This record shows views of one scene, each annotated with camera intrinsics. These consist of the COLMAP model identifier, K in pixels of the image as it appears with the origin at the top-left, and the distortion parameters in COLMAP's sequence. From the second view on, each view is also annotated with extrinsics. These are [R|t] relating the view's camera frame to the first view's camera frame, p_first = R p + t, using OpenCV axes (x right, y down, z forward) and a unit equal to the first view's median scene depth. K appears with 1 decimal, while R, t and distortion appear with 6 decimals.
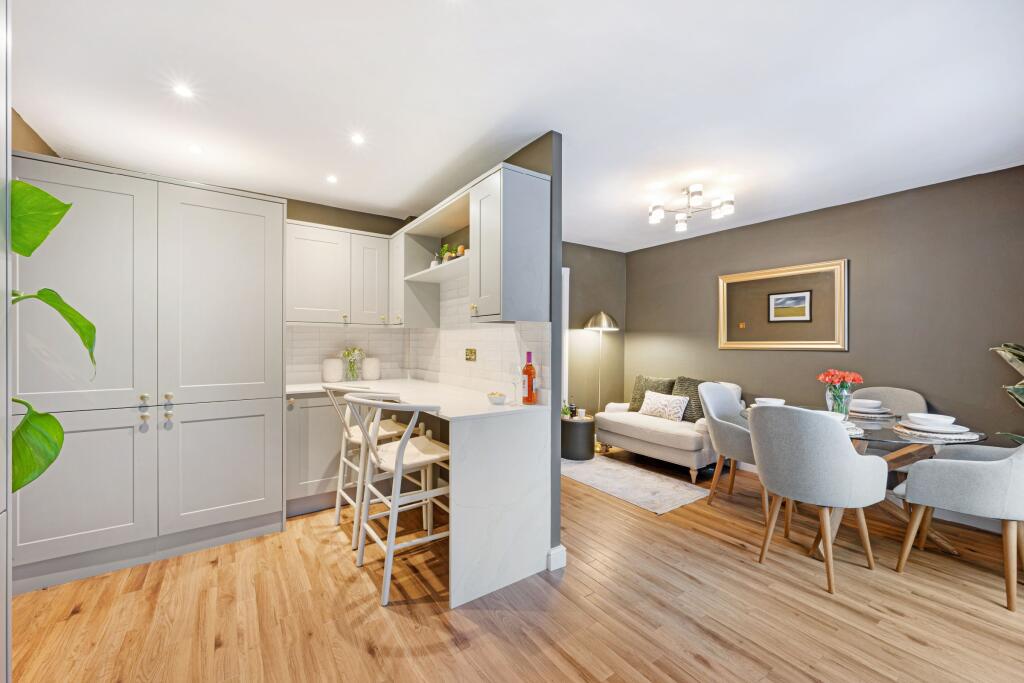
lens RADIAL K [[406.4, 0, 512.0], [0, 406.4, 341.5], [0, 0, 1]] dist [-0.000059, 0.000013]
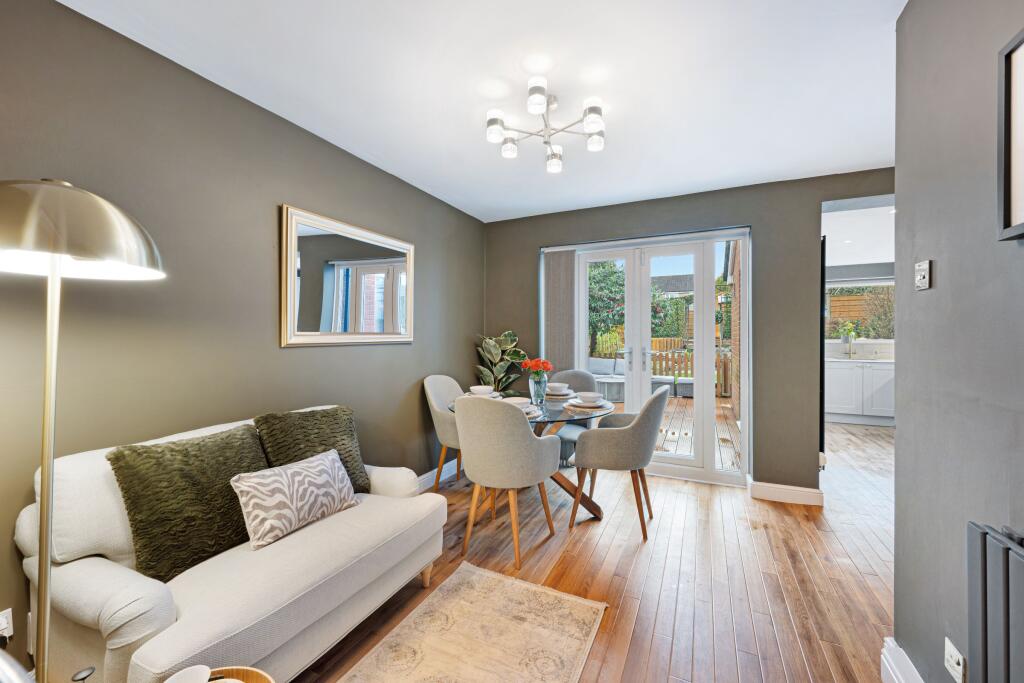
lens RADIAL K [[404.5, 0, 515.3], [0, 404.5, 334.9], [0, 0, 1]] dist [0.000332, 0.000015]
pose [[-0.497805, -0.003531, 0.867282, -0.096145], [-0.001226, 0.999994, 0.003367, 0.002652], [-0.867288, 0.000613, -0.497806, 1.245640]]
